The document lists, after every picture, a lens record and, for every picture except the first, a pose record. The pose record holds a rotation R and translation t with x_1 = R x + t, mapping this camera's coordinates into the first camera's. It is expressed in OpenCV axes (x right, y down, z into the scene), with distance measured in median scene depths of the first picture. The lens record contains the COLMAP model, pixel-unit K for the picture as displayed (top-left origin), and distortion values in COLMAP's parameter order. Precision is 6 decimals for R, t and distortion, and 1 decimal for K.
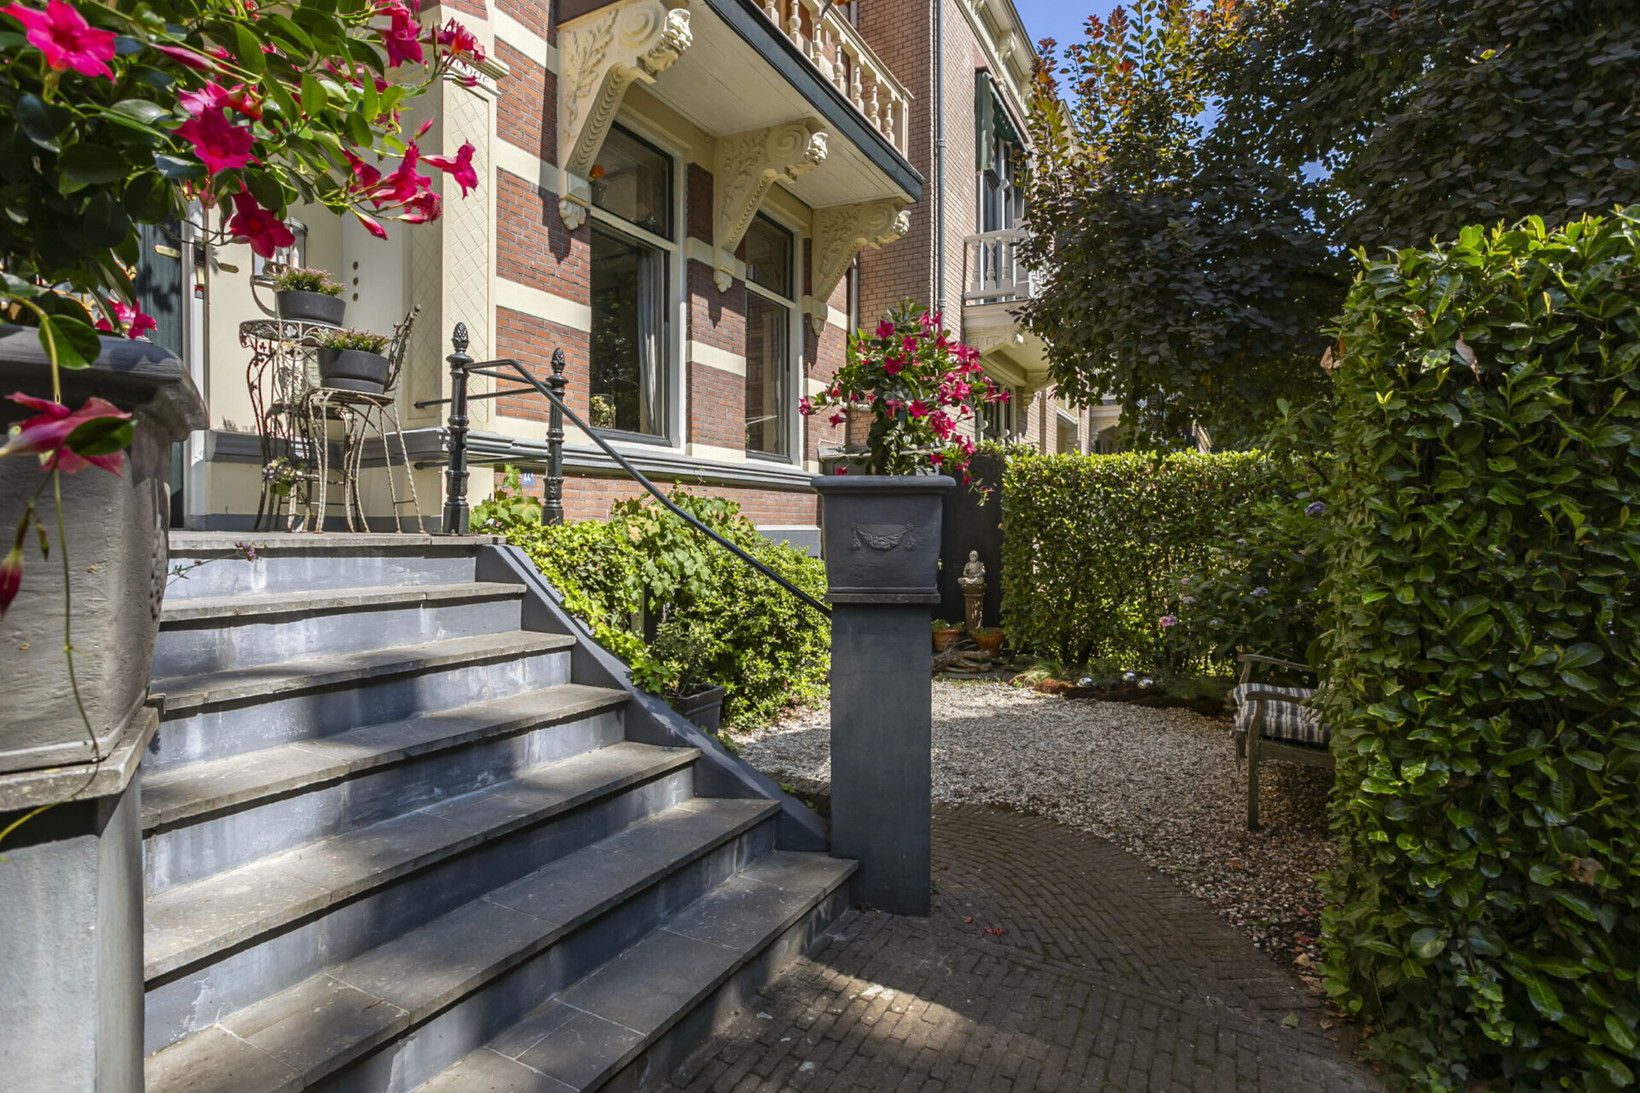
lens RADIAL K [[801.7, 0, 821.5], [0, 801.7, 538.7], [0, 0, 1]] dist [0.004151, 0.001392]
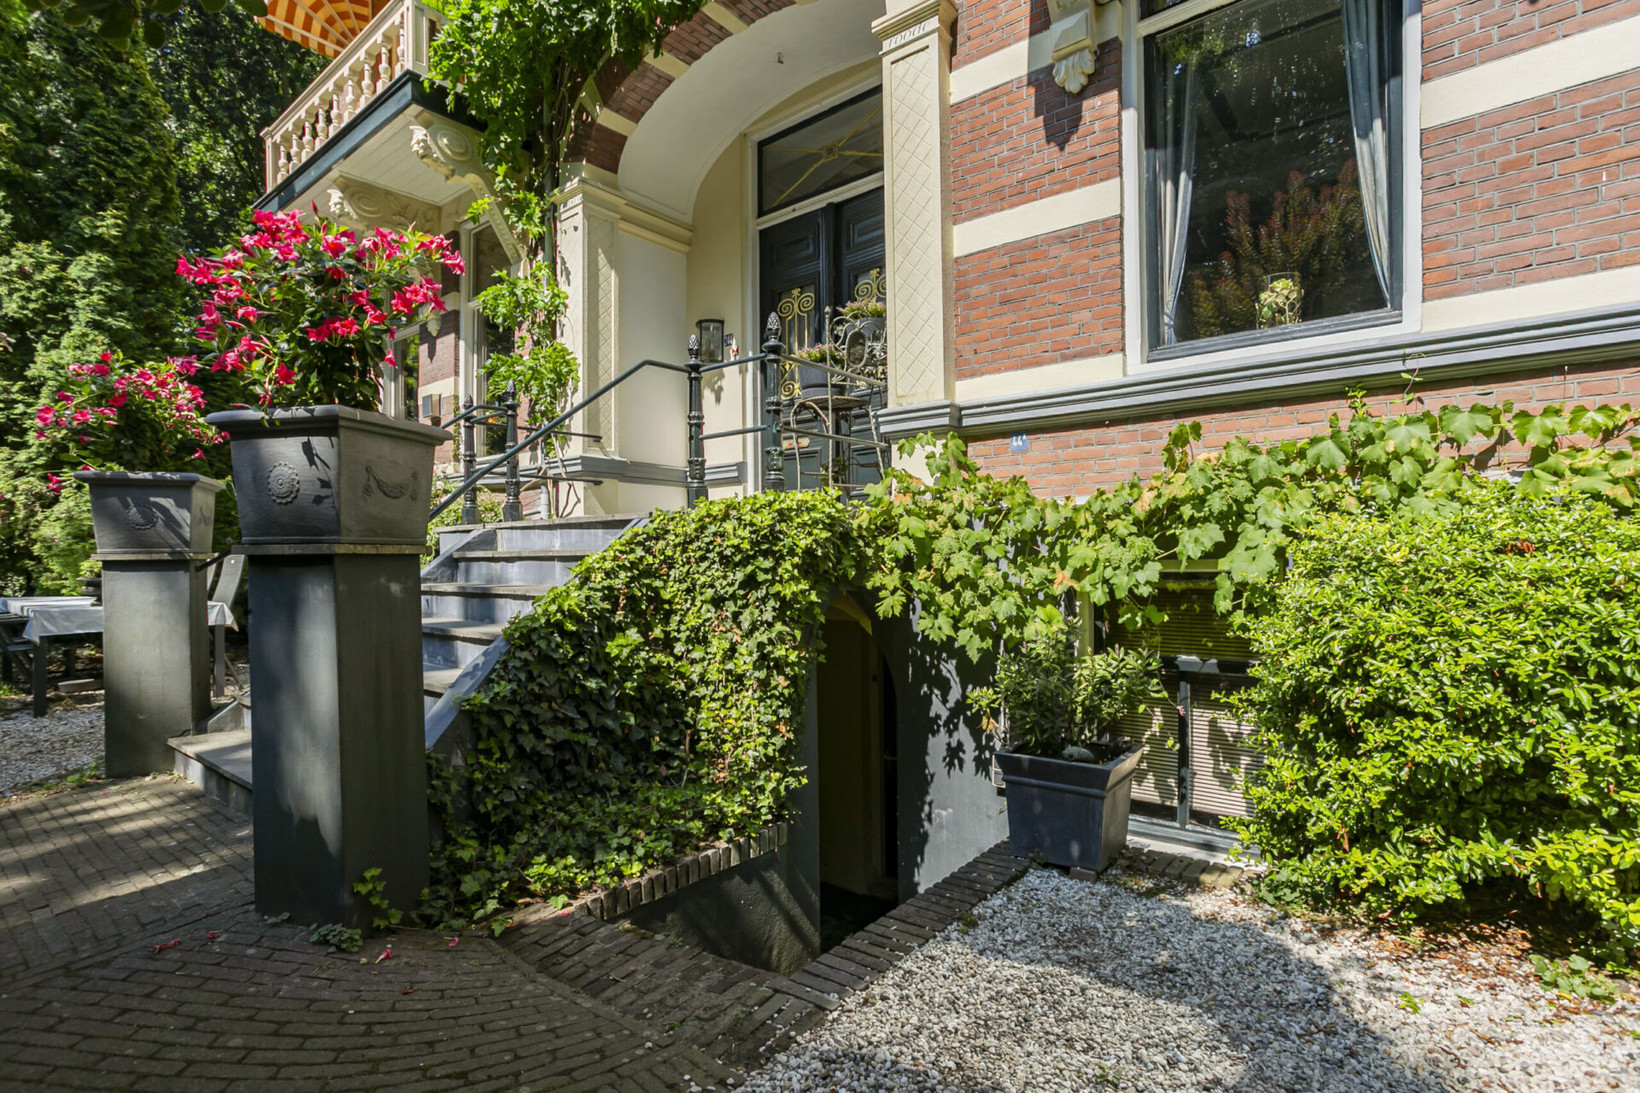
lens RADIAL K [[801.7, 0, 832.9], [0, 801.7, 569.7], [0, 0, 1]] dist [0.004151, 0.001392]
pose [[-0.167710, 0.012138, -0.985762, 0.488210], [-0.001933, 0.999918, 0.012641, 0.045515], [0.985834, 0.004026, -0.167673, 0.972903]]
